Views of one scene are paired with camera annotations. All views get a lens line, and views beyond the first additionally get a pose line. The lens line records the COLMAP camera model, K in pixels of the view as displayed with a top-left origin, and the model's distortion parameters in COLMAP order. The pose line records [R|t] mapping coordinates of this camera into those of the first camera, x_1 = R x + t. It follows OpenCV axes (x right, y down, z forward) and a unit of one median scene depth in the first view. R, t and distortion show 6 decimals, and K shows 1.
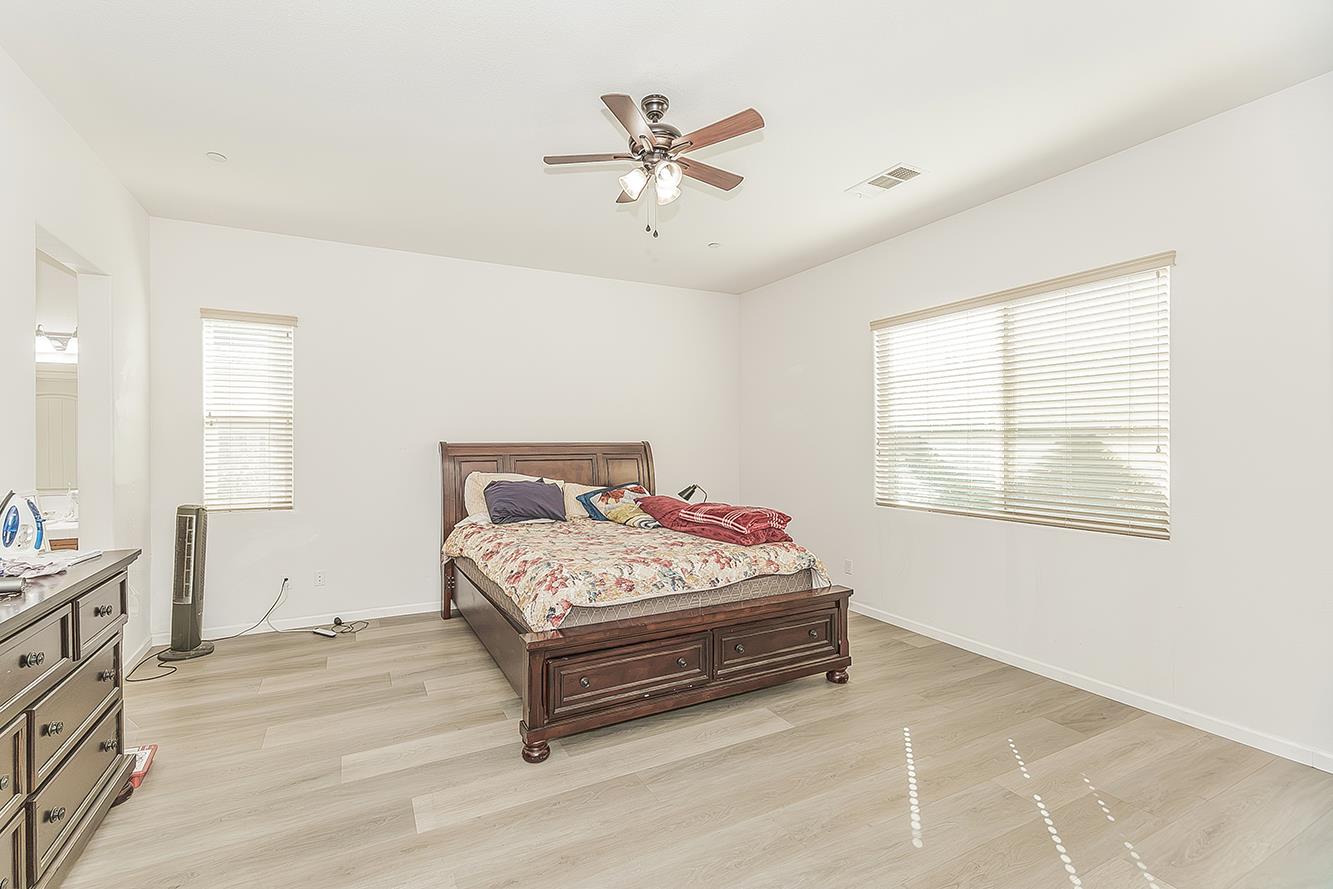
lens RADIAL K [[589.3, 0, 649.8], [0, 589.3, 437.9], [0, 0, 1]] dist [-0.000904, -0.000113]
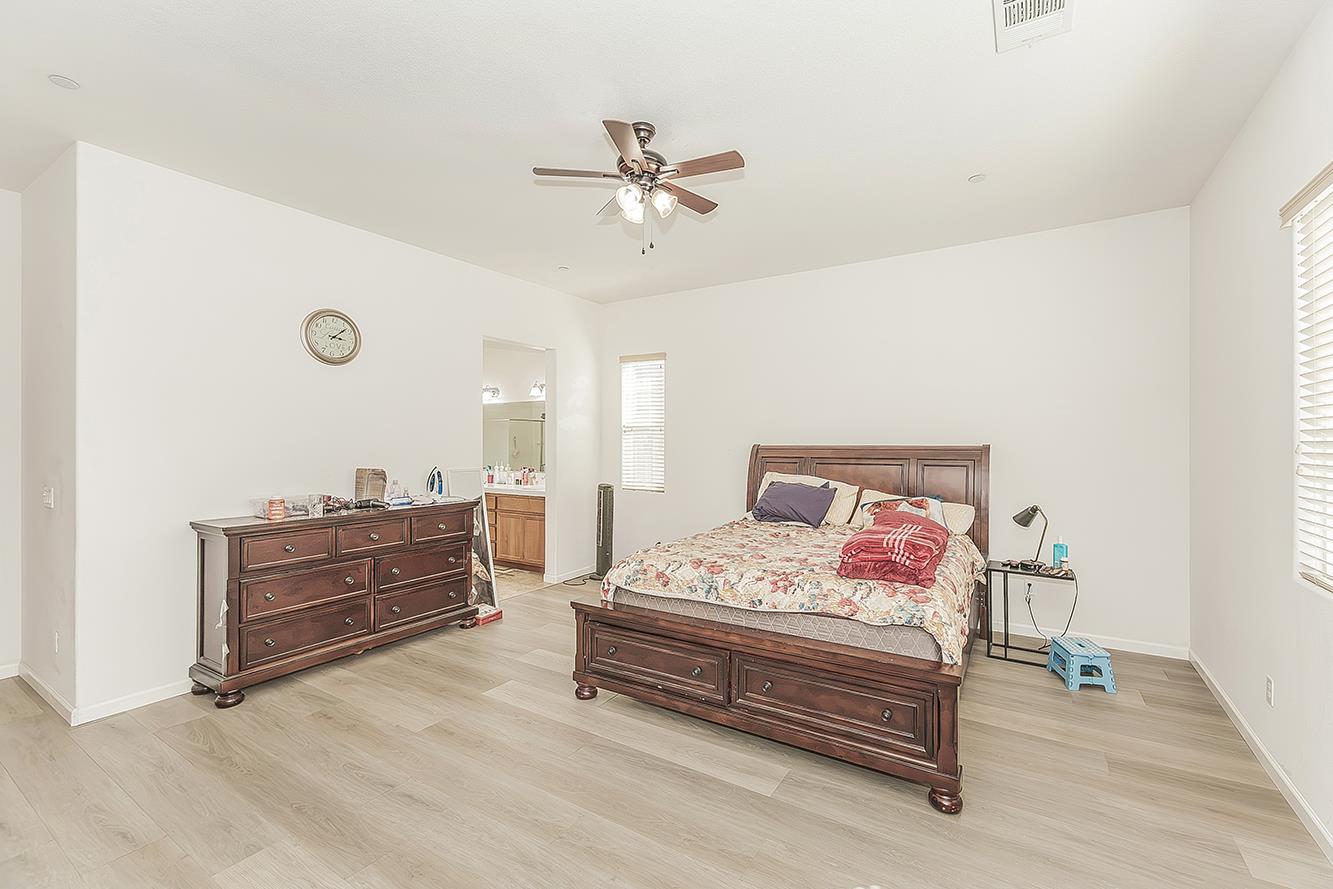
lens RADIAL K [[589.3, 0, 649.8], [0, 589.3, 437.9], [0, 0, 1]] dist [-0.000904, -0.000113]
pose [[0.487838, -0.005072, -0.872920, 0.839546], [0.004408, 0.999985, -0.003347, -0.003949], [0.872923, -0.002214, 0.487853, 0.436911]]
